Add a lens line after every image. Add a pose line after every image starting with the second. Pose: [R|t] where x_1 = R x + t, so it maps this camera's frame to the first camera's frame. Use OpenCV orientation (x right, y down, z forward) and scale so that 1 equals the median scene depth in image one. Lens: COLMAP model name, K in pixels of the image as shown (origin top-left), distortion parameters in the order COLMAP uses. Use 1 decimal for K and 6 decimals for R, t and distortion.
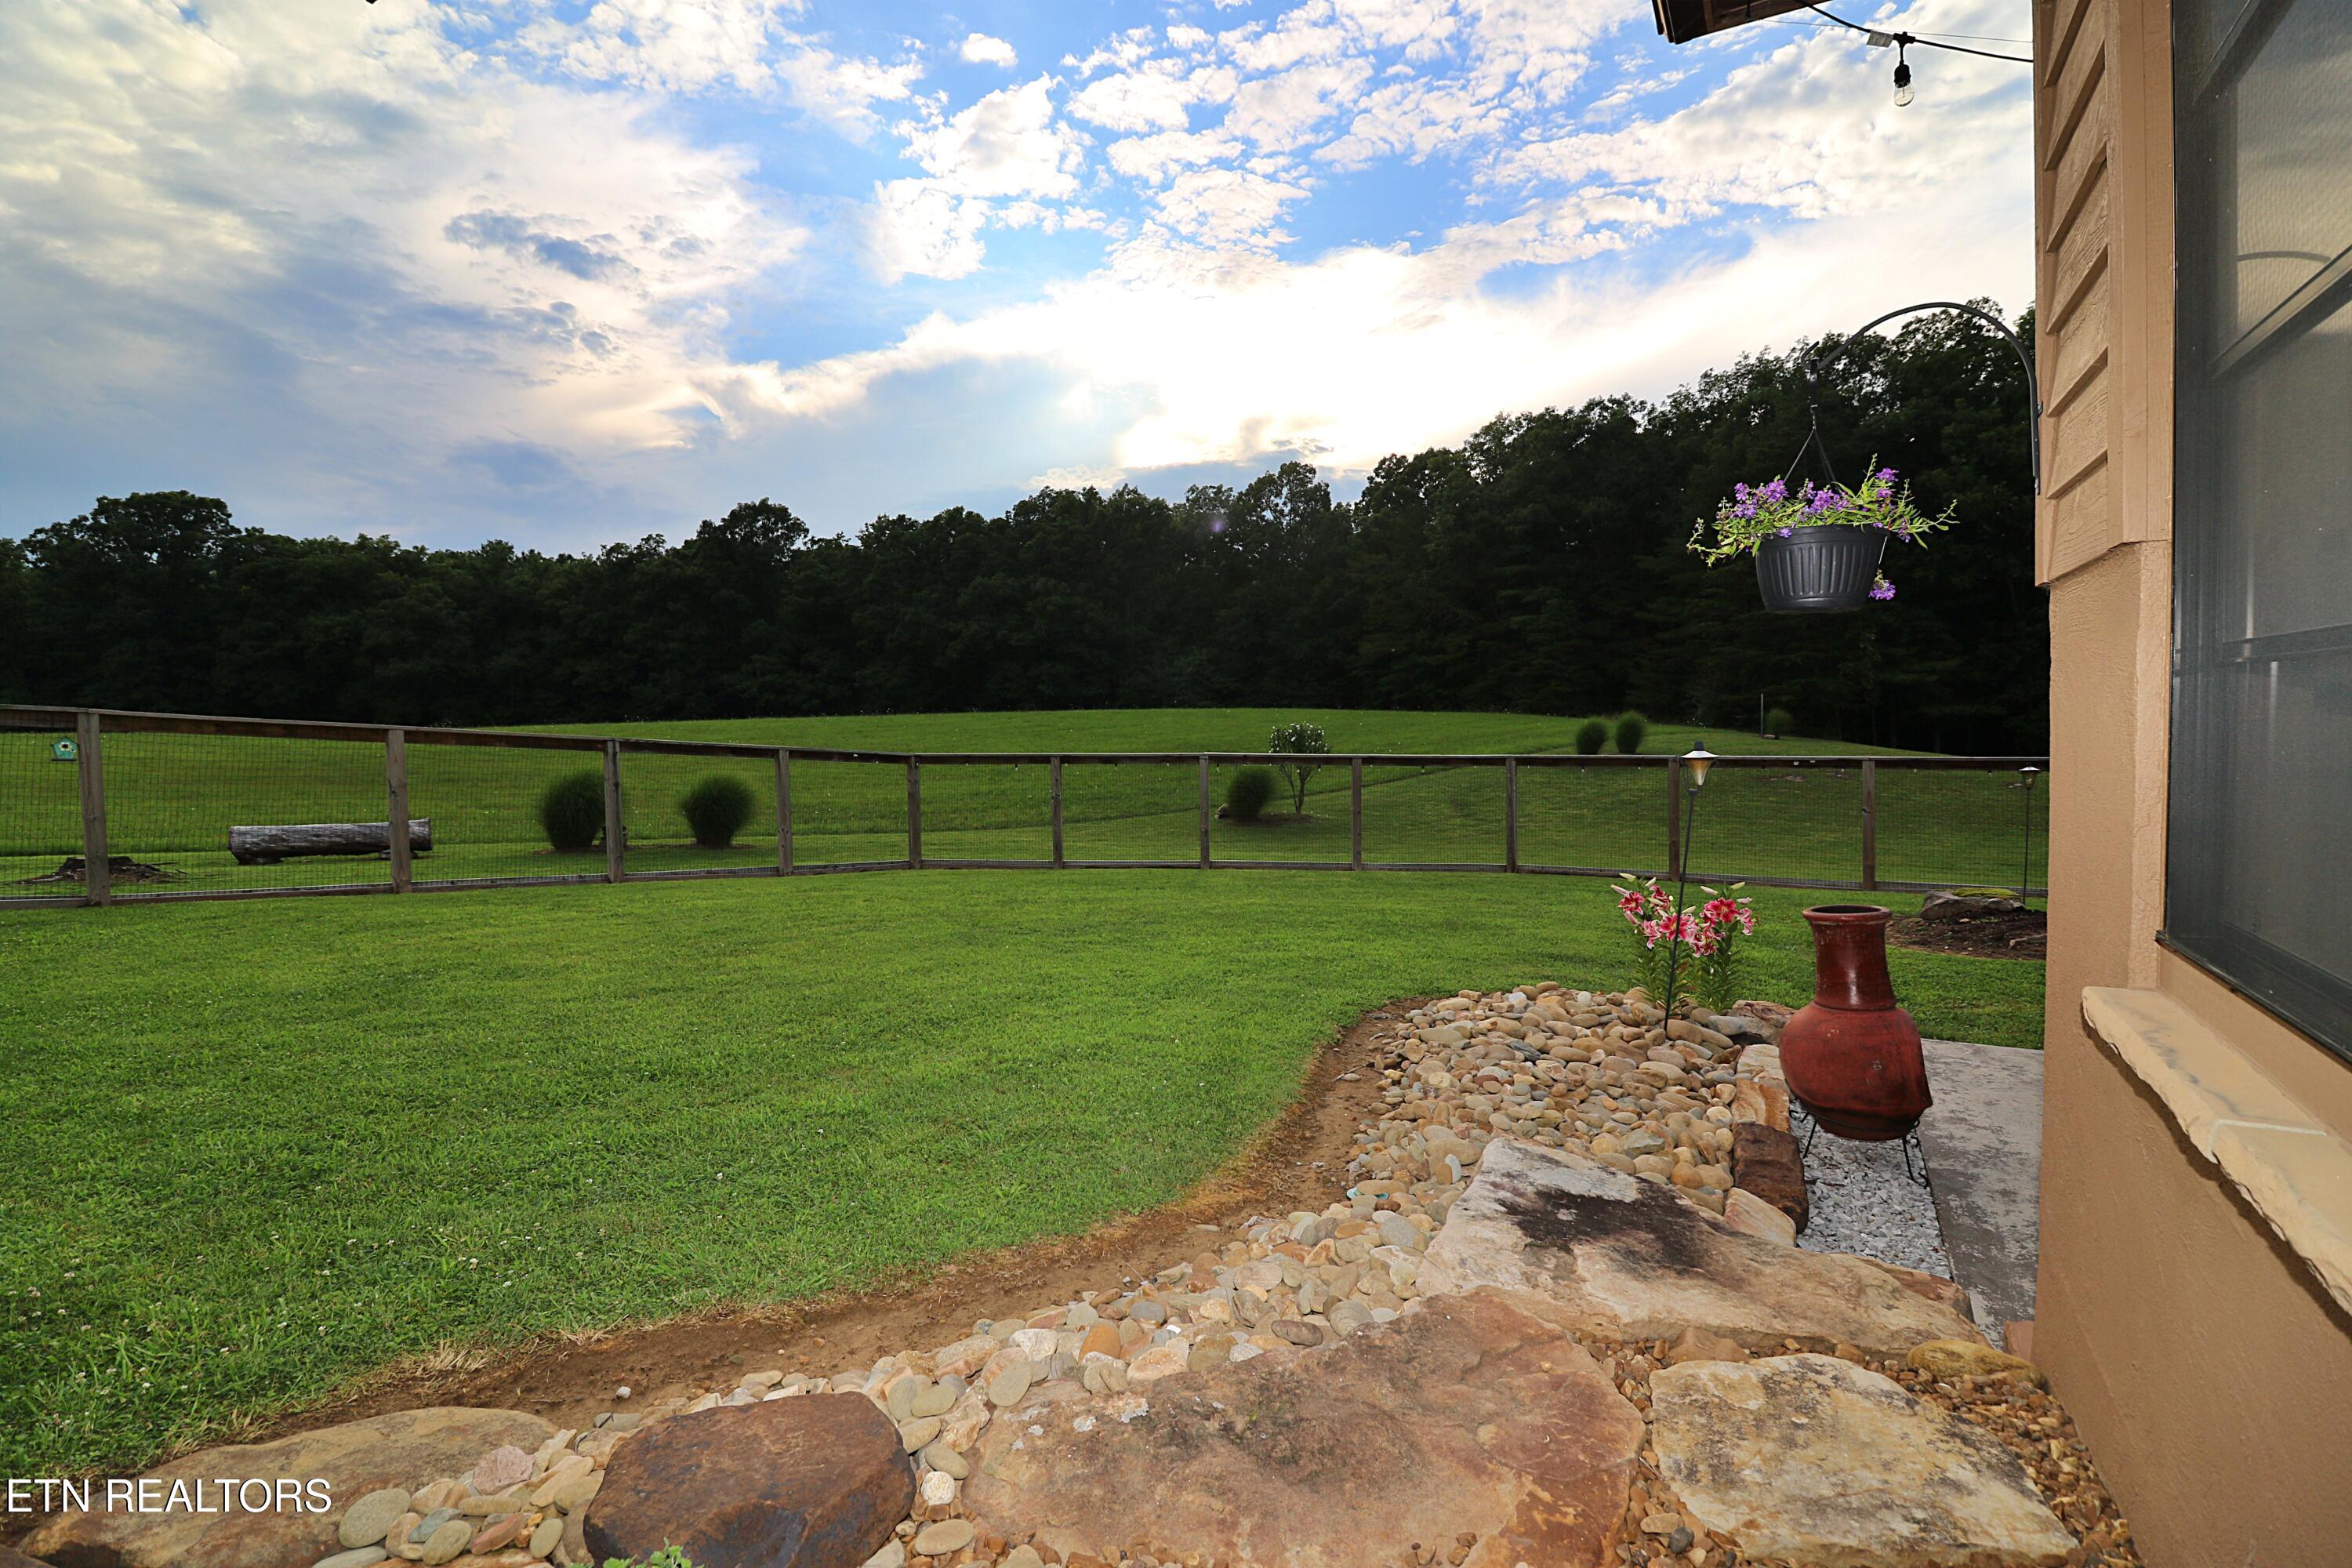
lens RADIAL K [[1073.8, 0, 1173.9], [0, 1073.8, 778.5], [0, 0, 1]] dist [-0.008253, -0.009361]
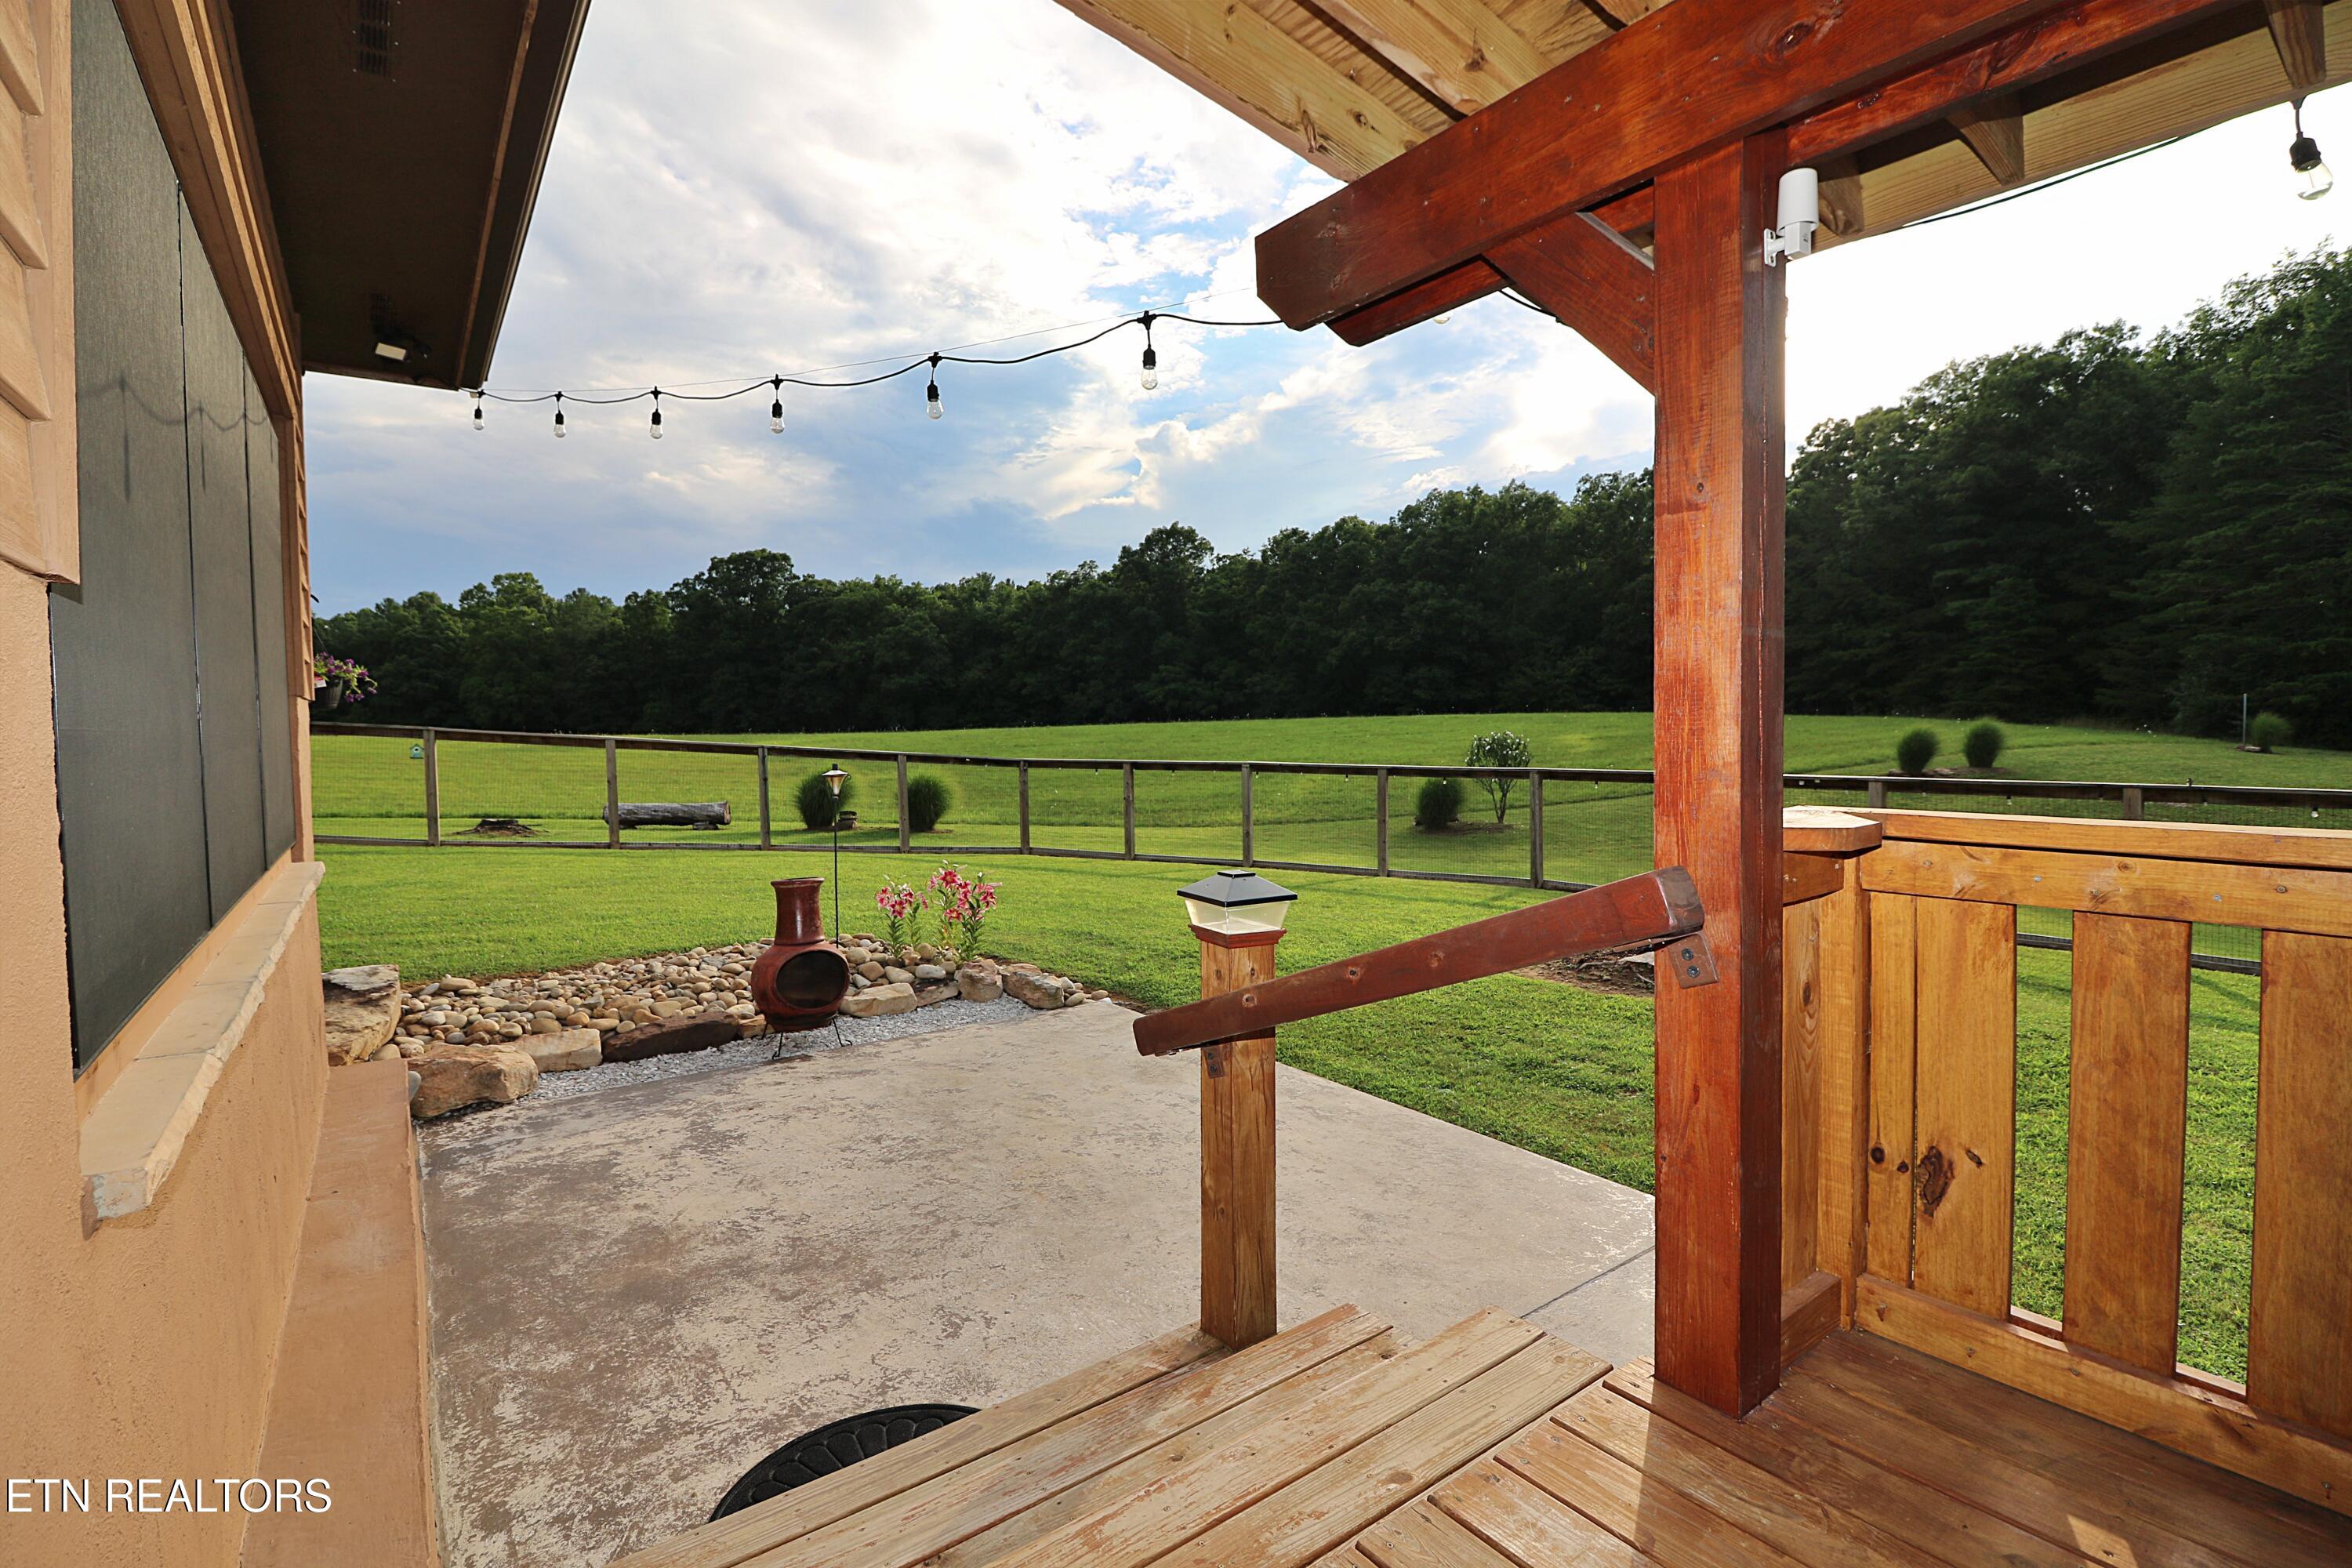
lens RADIAL K [[1073.8, 0, 1161.9], [0, 1073.8, 771.6], [0, 0, 1]] dist [-0.008253, -0.009361]
pose [[0.910943, 0.017957, -0.412140, 0.069539], [-0.021556, 0.999759, -0.004084, -0.001279], [0.411968, 0.012604, 0.911111, -0.006317]]
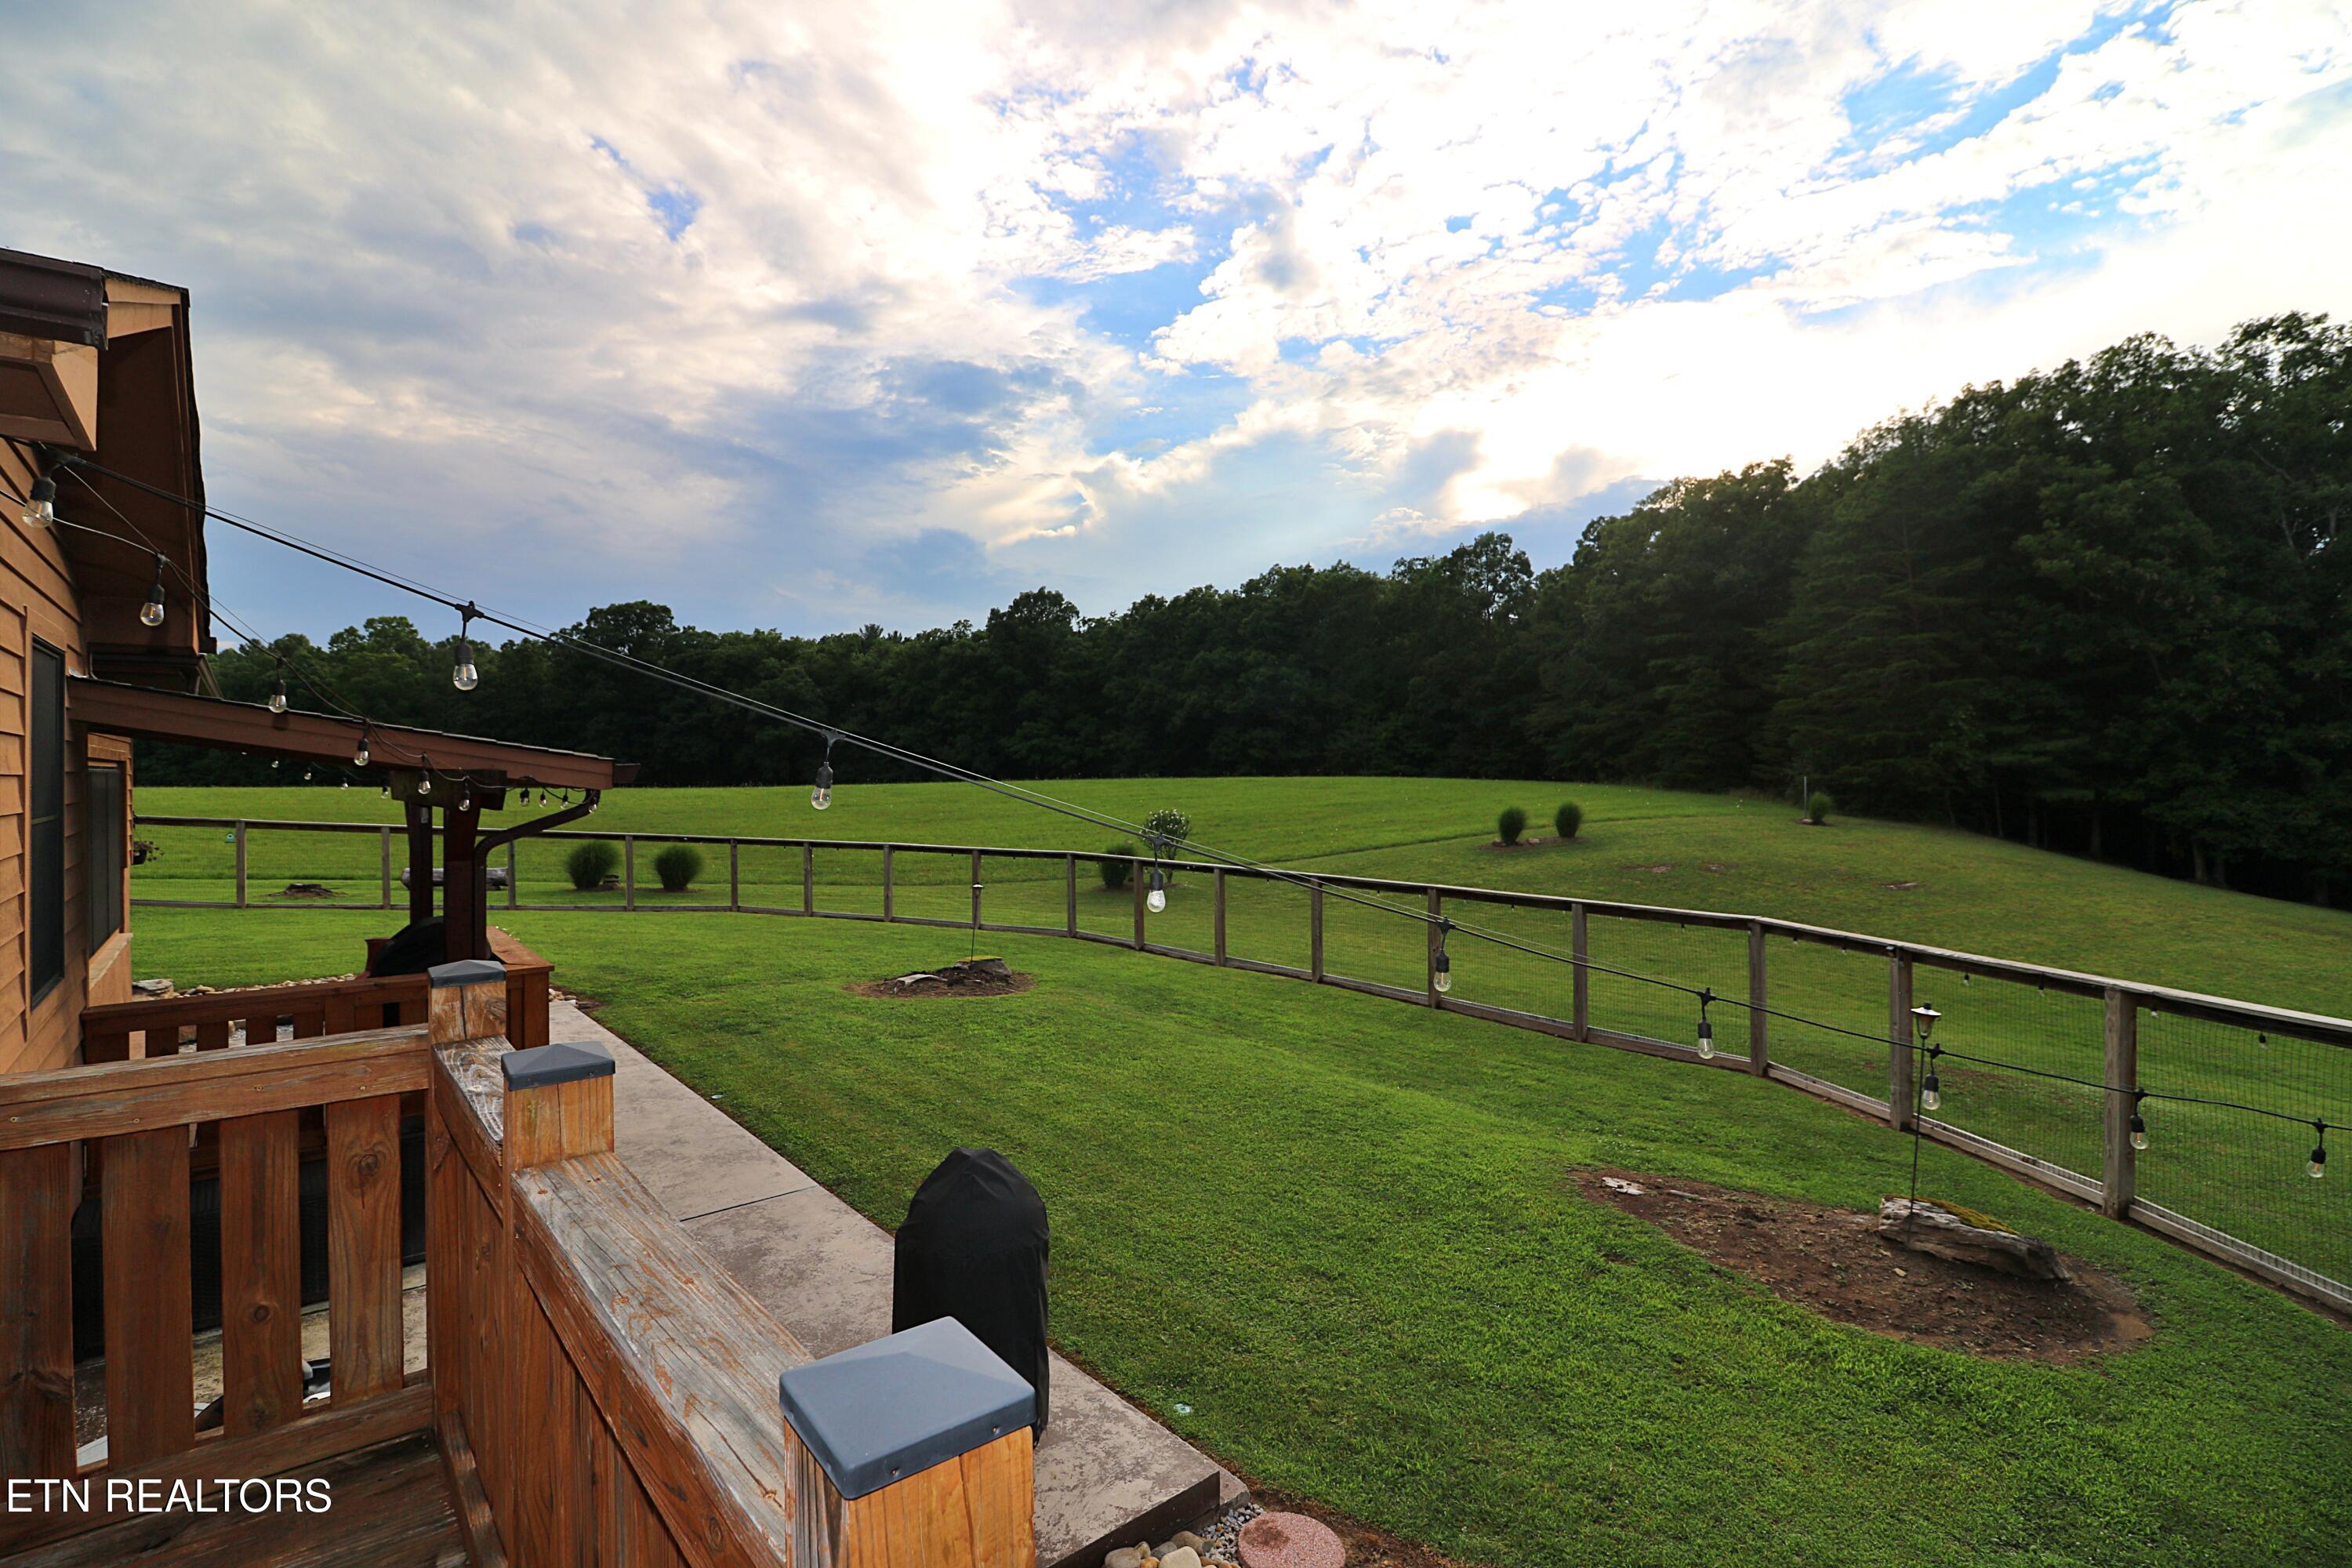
lens RADIAL K [[1073.8, 0, 1170.2], [0, 1073.8, 761.8], [0, 0, 1]] dist [-0.008253, -0.009361]
pose [[0.942698, 0.006291, -0.333587, 0.153180], [-0.026461, 0.998083, -0.055955, -0.010870], [0.332596, 0.061575, 0.941057, -0.046576]]
